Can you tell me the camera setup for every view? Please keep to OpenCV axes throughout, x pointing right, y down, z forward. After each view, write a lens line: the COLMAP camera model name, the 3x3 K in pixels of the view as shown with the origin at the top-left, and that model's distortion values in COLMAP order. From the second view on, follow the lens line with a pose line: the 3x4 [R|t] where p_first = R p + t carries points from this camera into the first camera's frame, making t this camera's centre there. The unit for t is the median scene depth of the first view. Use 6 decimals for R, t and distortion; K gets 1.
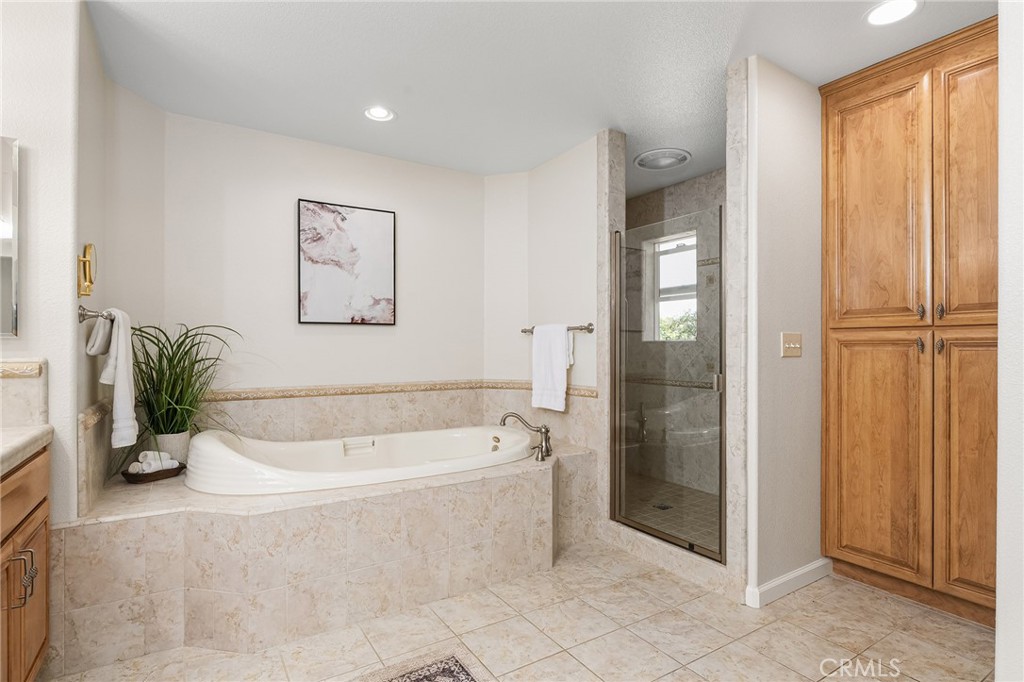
lens RADIAL K [[505.6, 0, 507.2], [0, 505.6, 347.7], [0, 0, 1]] dist [-0.000226, 0.000001]
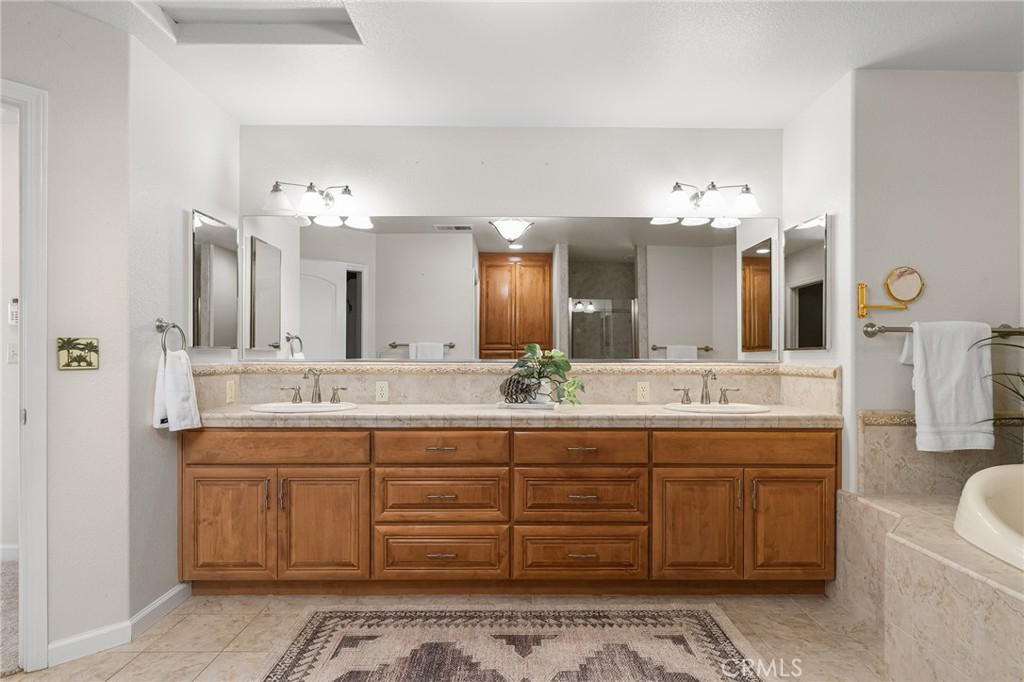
lens RADIAL K [[535.5, 0, 516.5], [0, 535.5, 356.1], [0, 0, 1]] dist [-0.006784, -0.001641]
pose [[-0.520991, -0.003232, -0.853556, 0.510549], [-0.003863, 0.999992, -0.001428, 0.001794], [0.853553, 0.002553, -0.520999, 0.681901]]
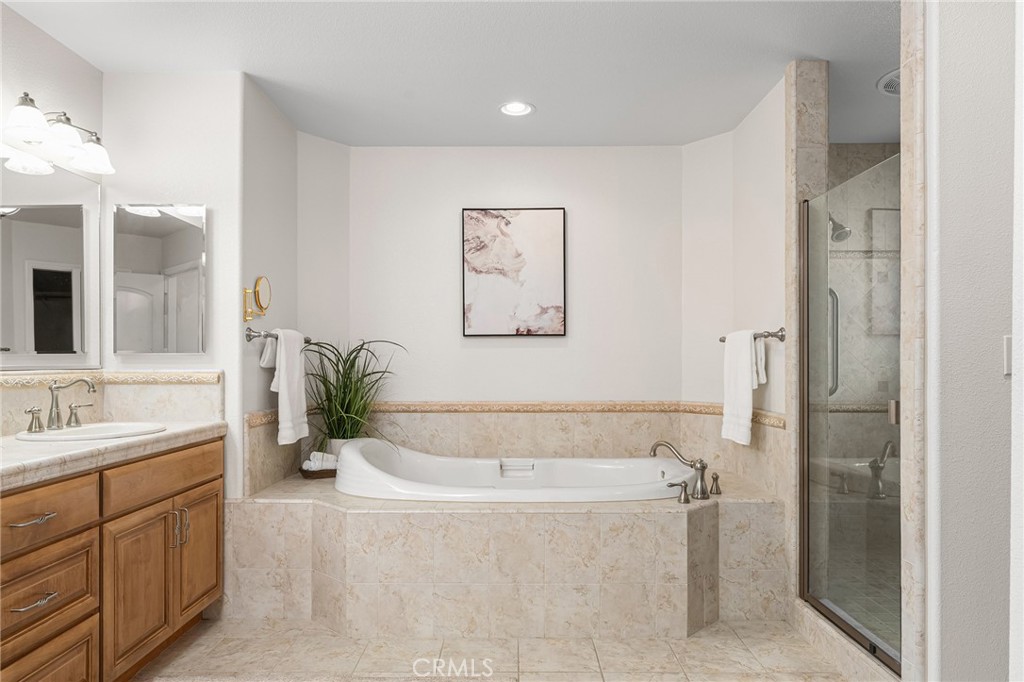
lens RADIAL K [[653.1, 0, 515.7], [0, 653.1, 359.3], [0, 0, 1]] dist [0.000655, 0.003180]
pose [[0.848954, -0.003106, -0.528458, 0.412615], [0.000791, 0.999989, -0.004607, 0.002135], [0.528467, 0.003493, 0.848947, -0.016596]]
